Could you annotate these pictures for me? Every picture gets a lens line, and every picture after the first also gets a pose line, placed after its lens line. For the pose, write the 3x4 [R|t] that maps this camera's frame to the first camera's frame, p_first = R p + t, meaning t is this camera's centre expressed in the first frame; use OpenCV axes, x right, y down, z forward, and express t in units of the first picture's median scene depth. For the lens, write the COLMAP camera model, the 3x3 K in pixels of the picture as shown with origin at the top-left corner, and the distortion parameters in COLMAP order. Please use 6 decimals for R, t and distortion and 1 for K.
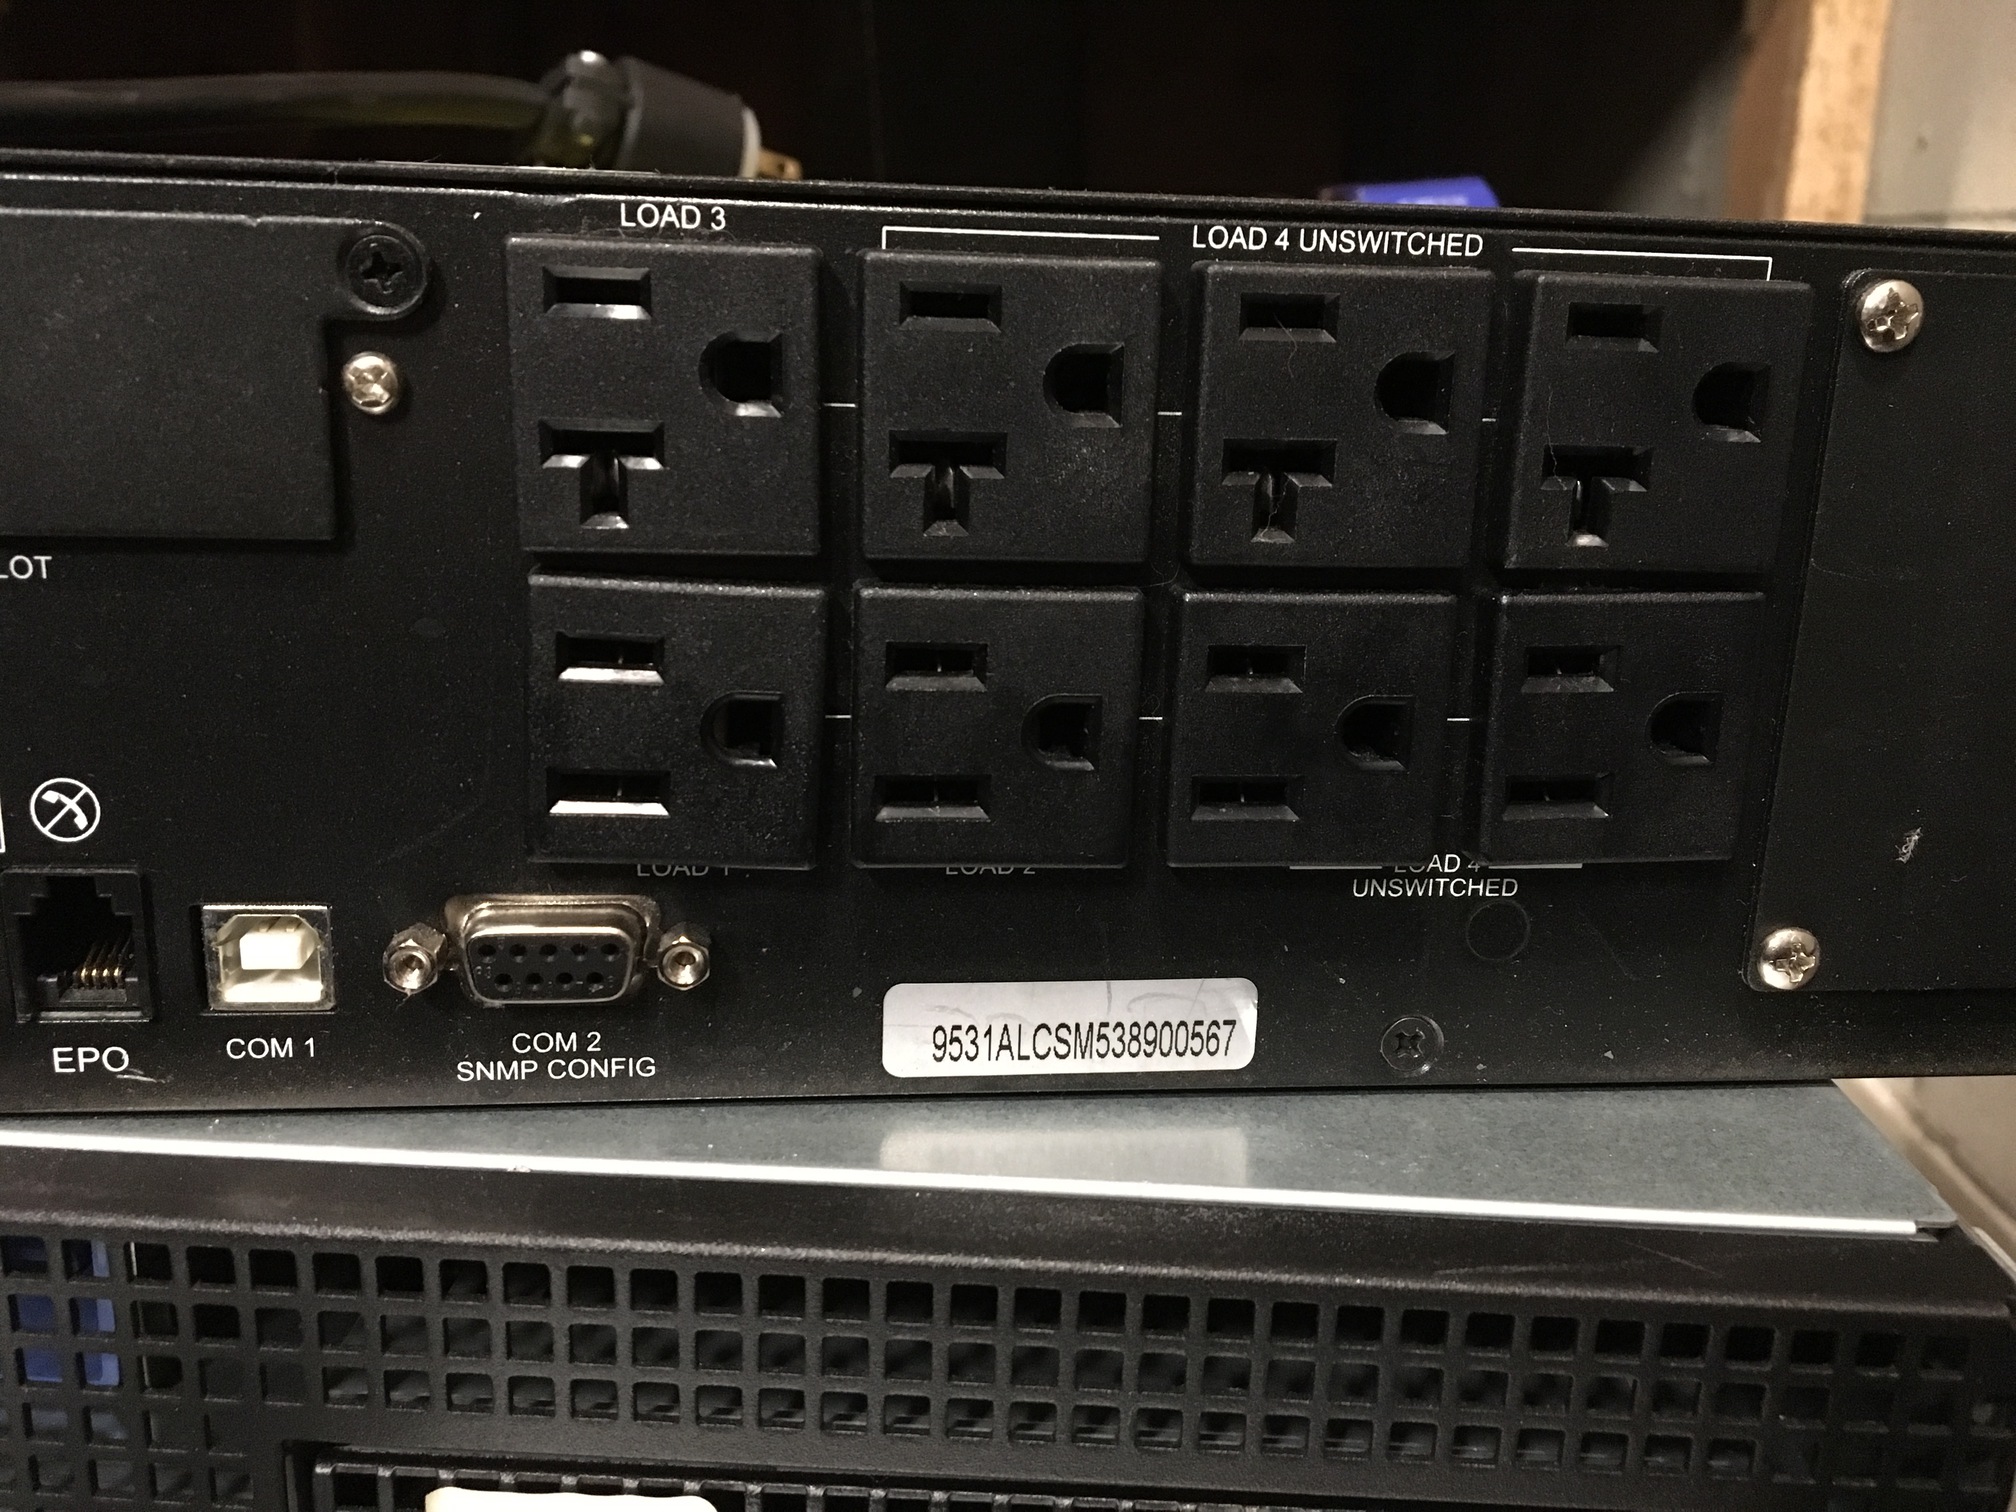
lens RADIAL K [[1822.6, 0, 1015.9], [0, 1822.6, 717.1], [0, 0, 1]] dist [0.055878, -0.102366]
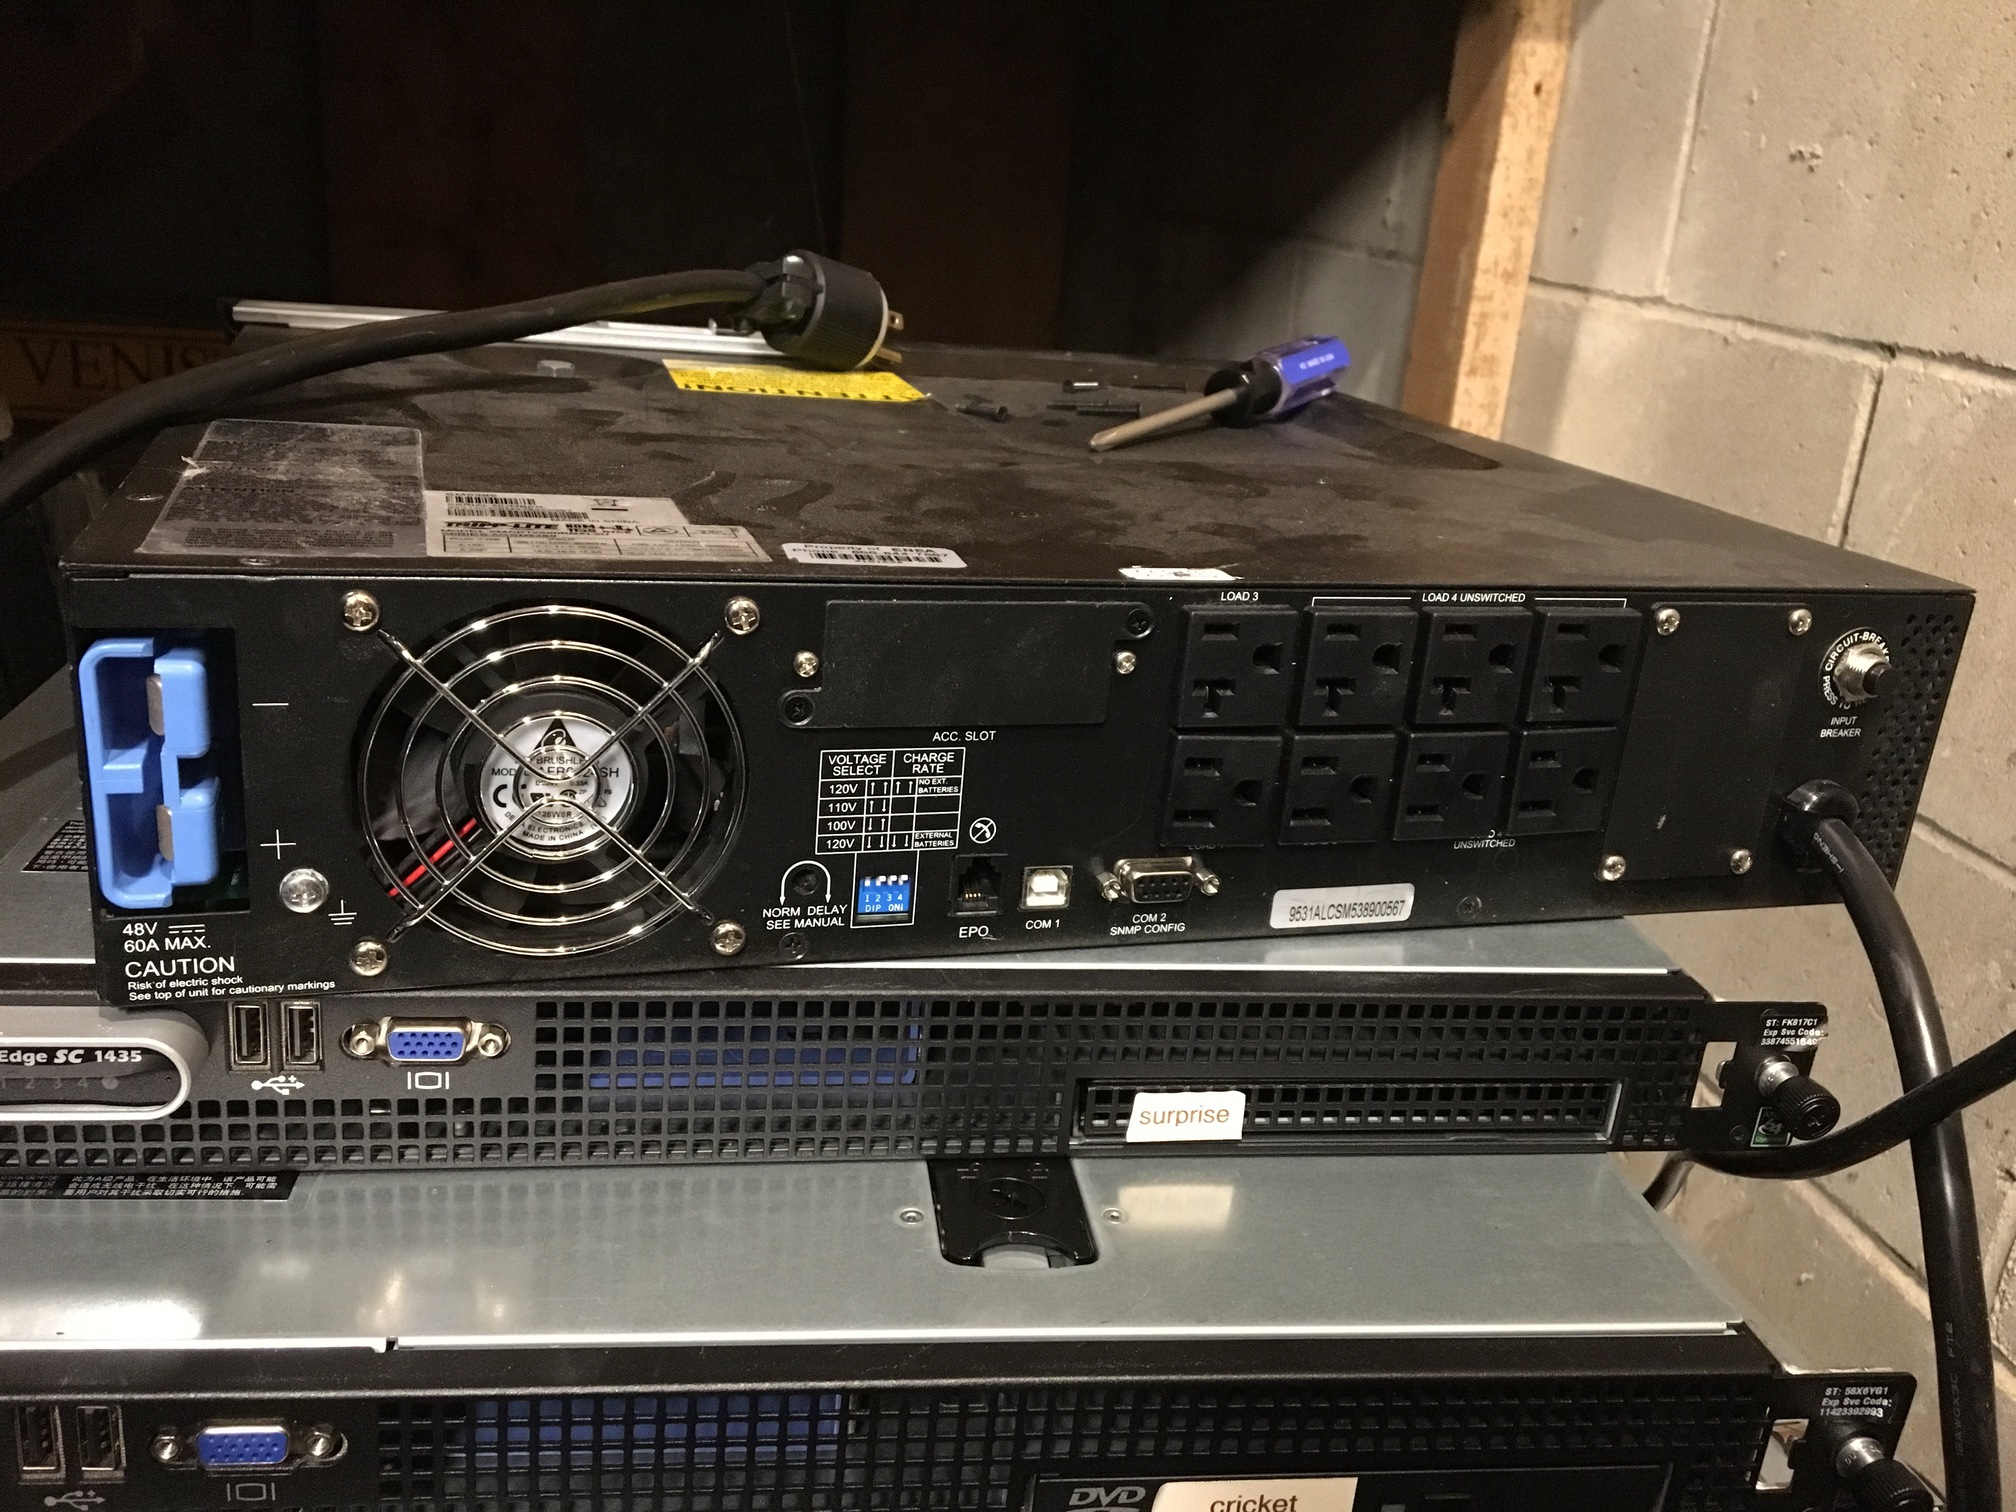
lens RADIAL K [[1822.6, 0, 1015.9], [0, 1822.6, 717.1], [0, 0, 1]] dist [0.055878, -0.102366]
pose [[0.979091, -0.010659, 0.203146, -0.897170], [-0.005665, 0.996811, 0.079603, -0.272256], [-0.203346, -0.079090, 0.975907, -1.267404]]
